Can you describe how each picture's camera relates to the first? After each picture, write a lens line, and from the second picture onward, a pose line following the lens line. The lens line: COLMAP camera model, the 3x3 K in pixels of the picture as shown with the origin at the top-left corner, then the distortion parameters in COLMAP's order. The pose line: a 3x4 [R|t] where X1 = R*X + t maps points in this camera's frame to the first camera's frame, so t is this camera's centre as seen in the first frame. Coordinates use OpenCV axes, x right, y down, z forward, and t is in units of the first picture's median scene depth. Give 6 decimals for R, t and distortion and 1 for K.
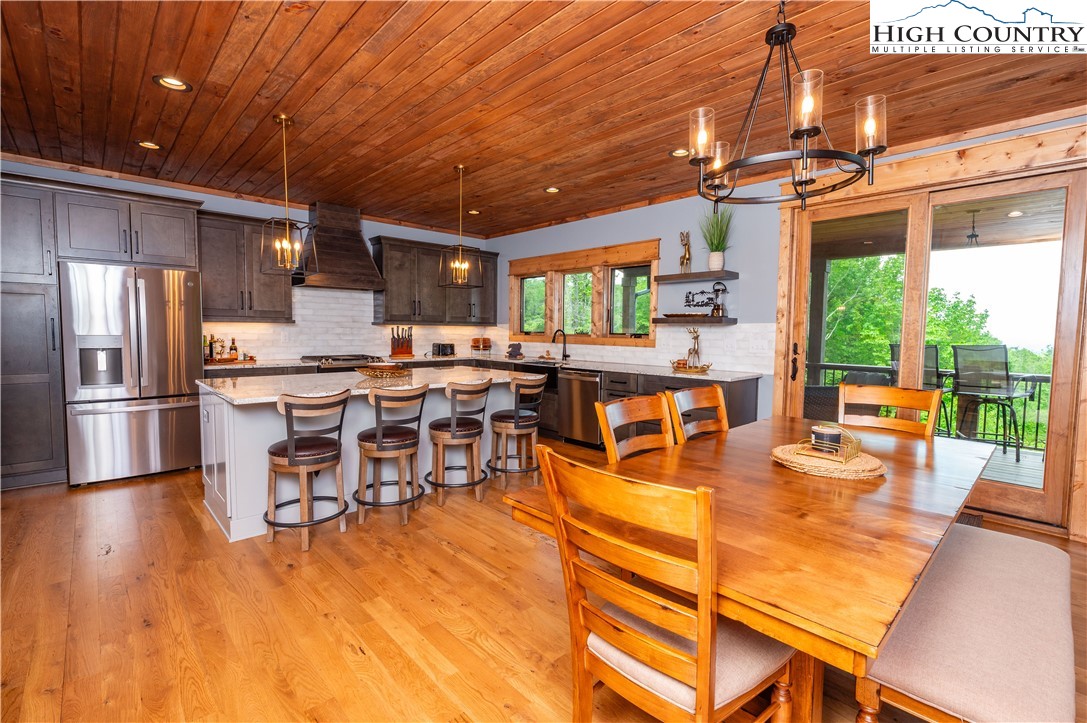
lens RADIAL K [[487.5, 0, 543.5], [0, 487.5, 361.5], [0, 0, 1]] dist [-0.003477, -0.000249]
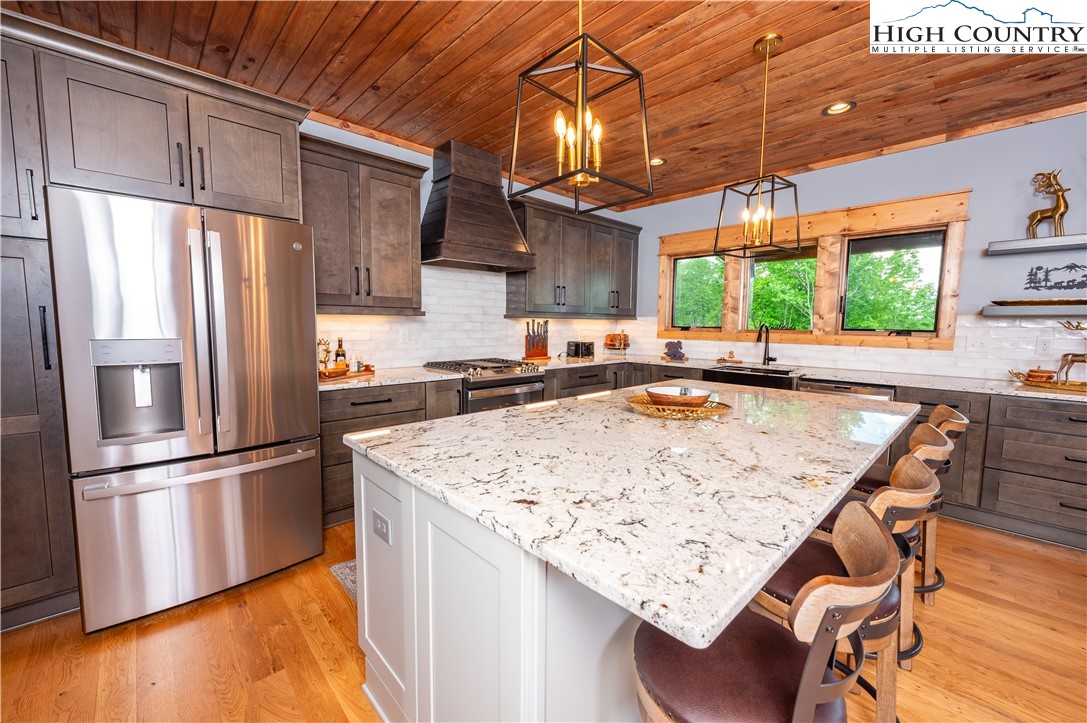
lens RADIAL K [[430.7, 0, 540.4], [0, 430.7, 360.8], [0, 0, 1]] dist [-0.001364, -0.000001]
pose [[0.999986, -0.002910, 0.004327, -0.355076], [0.002807, 0.999713, 0.023793, -0.029692], [-0.004395, -0.023780, 0.999708, 0.394385]]
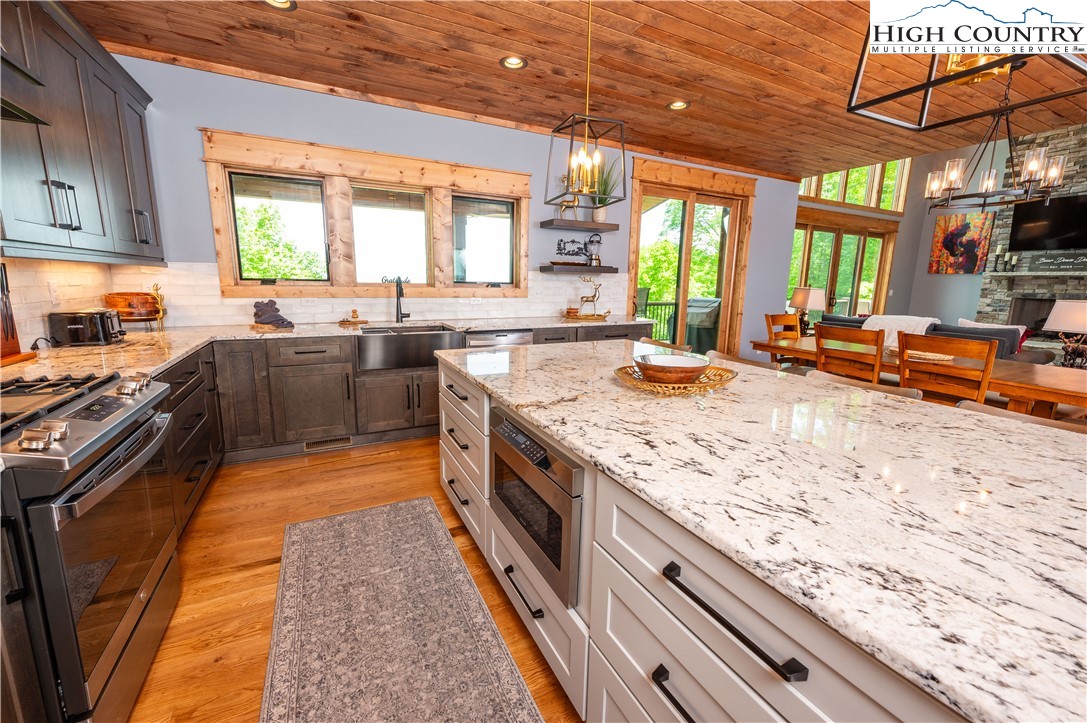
lens RADIAL K [[430.7, 0, 540.4], [0, 430.7, 360.8], [0, 0, 1]] dist [-0.001364, -0.000001]
pose [[0.280018, -0.183687, 0.942257, -0.551165], [0.048420, 0.982977, 0.177236, -0.054146], [-0.958773, -0.004006, 0.284145, 0.744270]]
